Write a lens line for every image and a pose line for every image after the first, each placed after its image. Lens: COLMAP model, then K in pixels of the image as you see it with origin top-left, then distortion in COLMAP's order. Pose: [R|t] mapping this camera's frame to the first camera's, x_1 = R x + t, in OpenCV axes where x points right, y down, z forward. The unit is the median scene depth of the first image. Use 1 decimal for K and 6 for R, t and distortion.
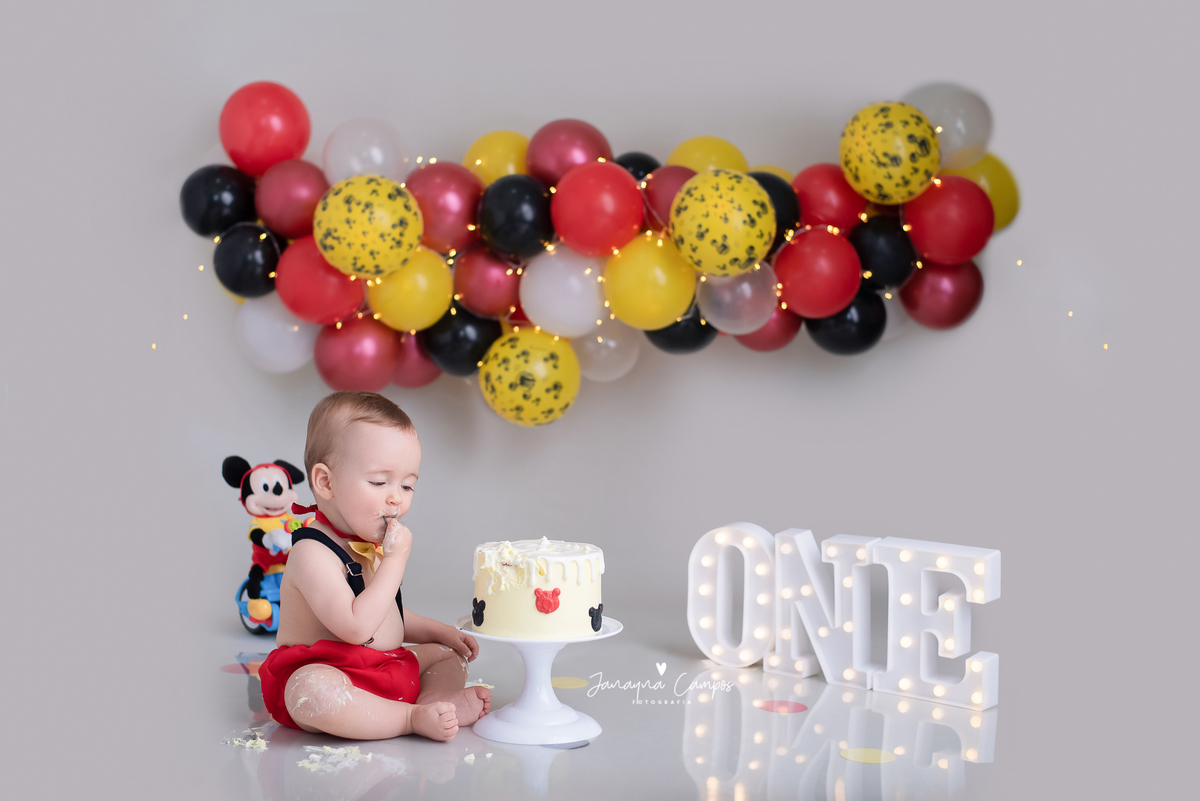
lens RADIAL K [[1793.8, 0, 569.1], [0, 1793.8, 423.2], [0, 0, 1]] dist [-0.118697, 0.041988]
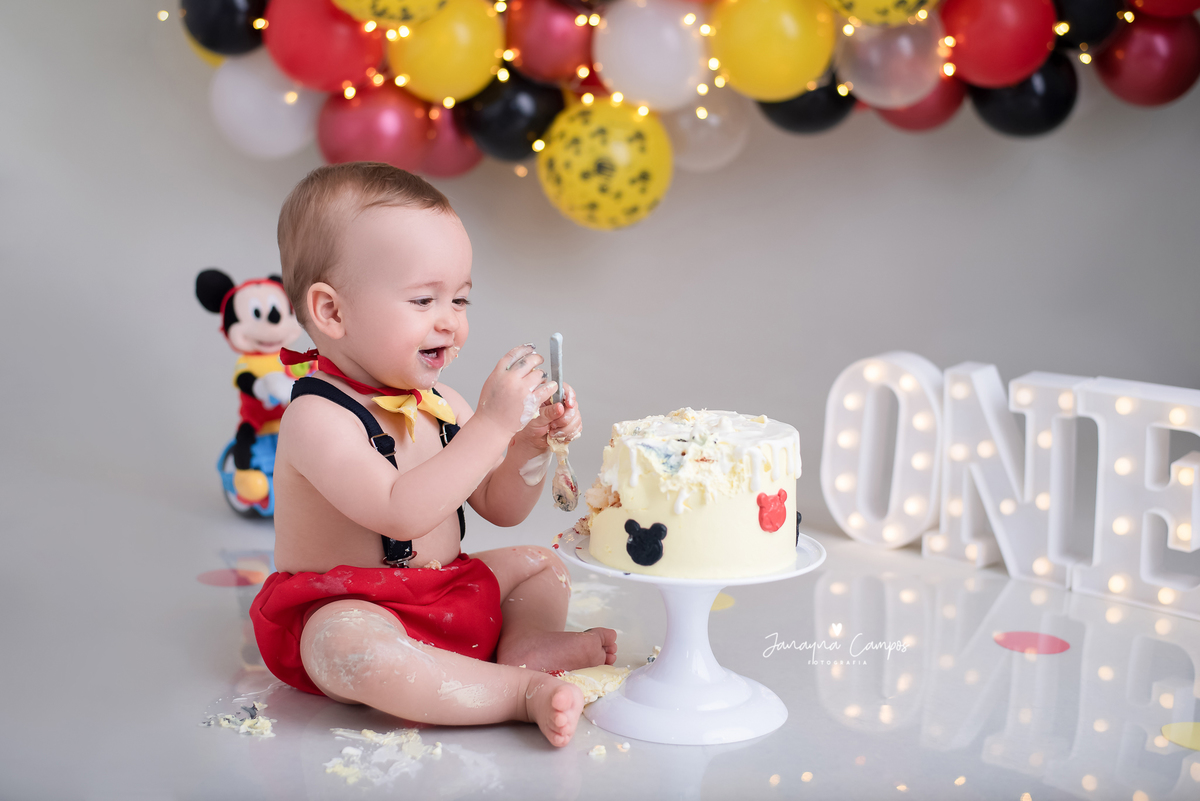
lens RADIAL K [[1793.8, 0, 569.1], [0, 1793.8, 423.2], [0, 0, 1]] dist [-0.118697, 0.041988]
pose [[0.999886, 0.002438, 0.014870, -0.050765], [-0.003970, 0.994587, 0.103829, 0.004713], [-0.014537, -0.103876, 0.994484, 0.259793]]
